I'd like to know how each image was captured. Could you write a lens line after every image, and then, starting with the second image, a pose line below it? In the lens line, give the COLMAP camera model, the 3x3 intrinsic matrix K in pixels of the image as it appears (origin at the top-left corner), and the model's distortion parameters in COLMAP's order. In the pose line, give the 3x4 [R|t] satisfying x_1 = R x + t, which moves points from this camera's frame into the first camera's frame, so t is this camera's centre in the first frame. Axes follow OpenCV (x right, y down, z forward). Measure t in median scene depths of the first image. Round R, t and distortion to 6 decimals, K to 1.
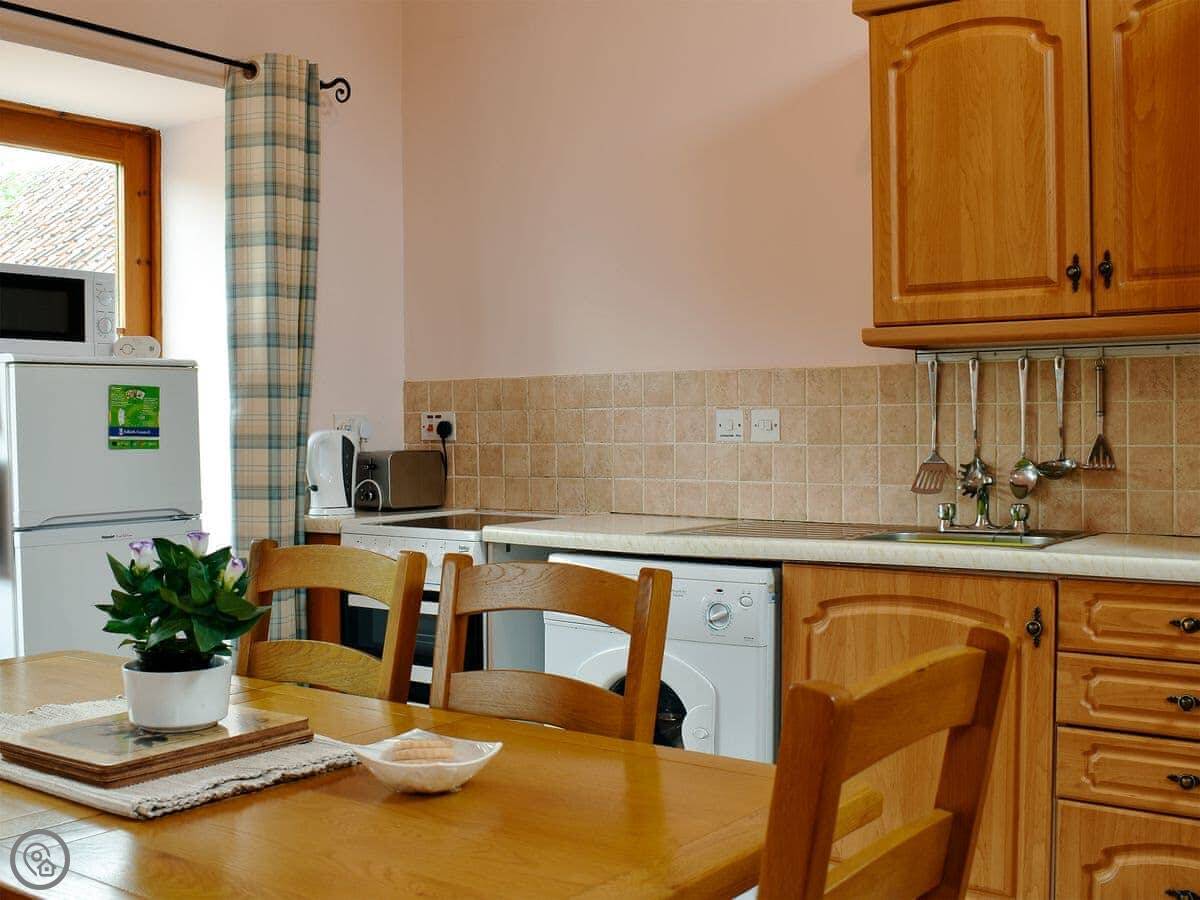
lens RADIAL K [[1384.5, 0, 600.0], [0, 1384.5, 450.0], [0, 0, 1]] dist [-0.026208, -0.047100]
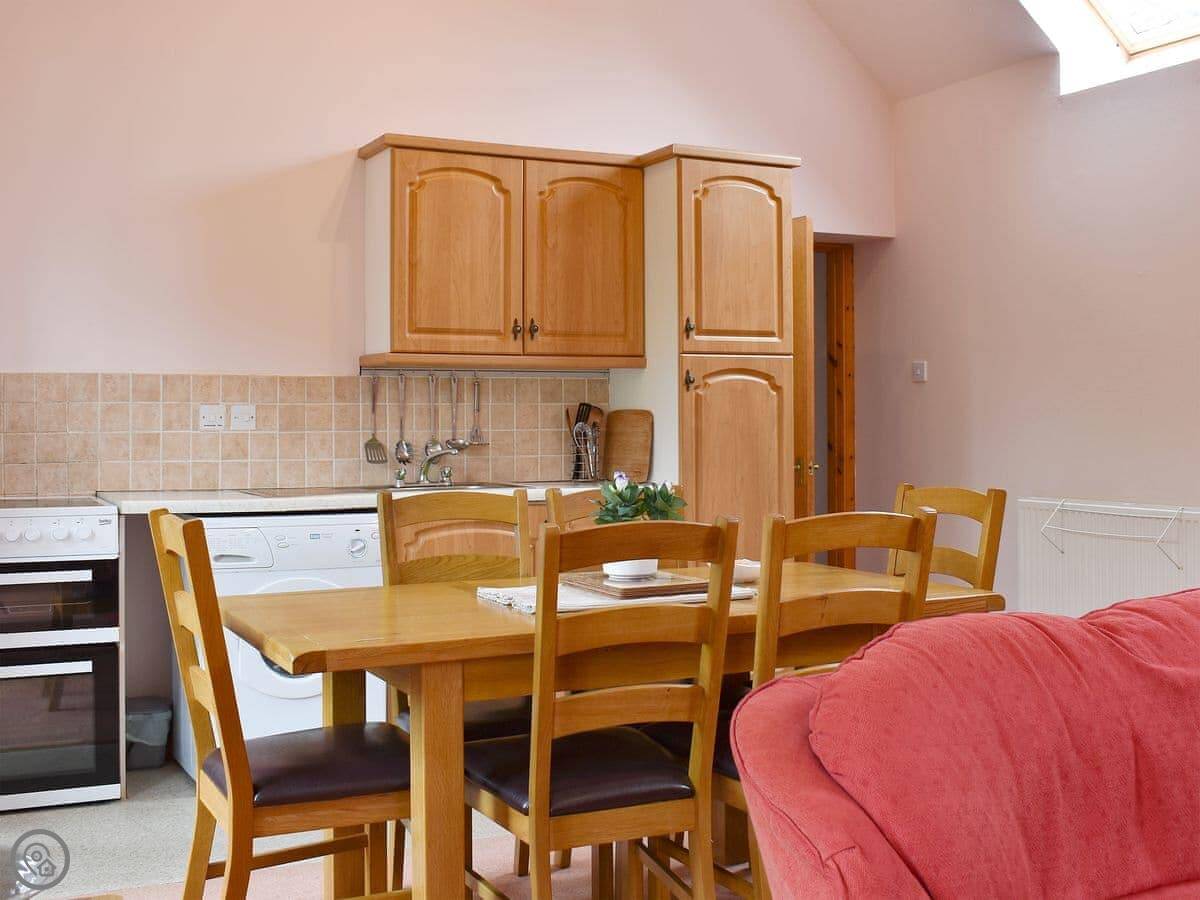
lens RADIAL K [[1384.5, 0, 600.0], [0, 1384.5, 450.0], [0, 0, 1]] dist [-0.026208, -0.047100]
pose [[0.451594, -0.013814, 0.892116, -1.023649], [0.015770, 0.999848, 0.007500, 0.009782], [-0.892084, 0.010682, 0.451743, 0.110419]]
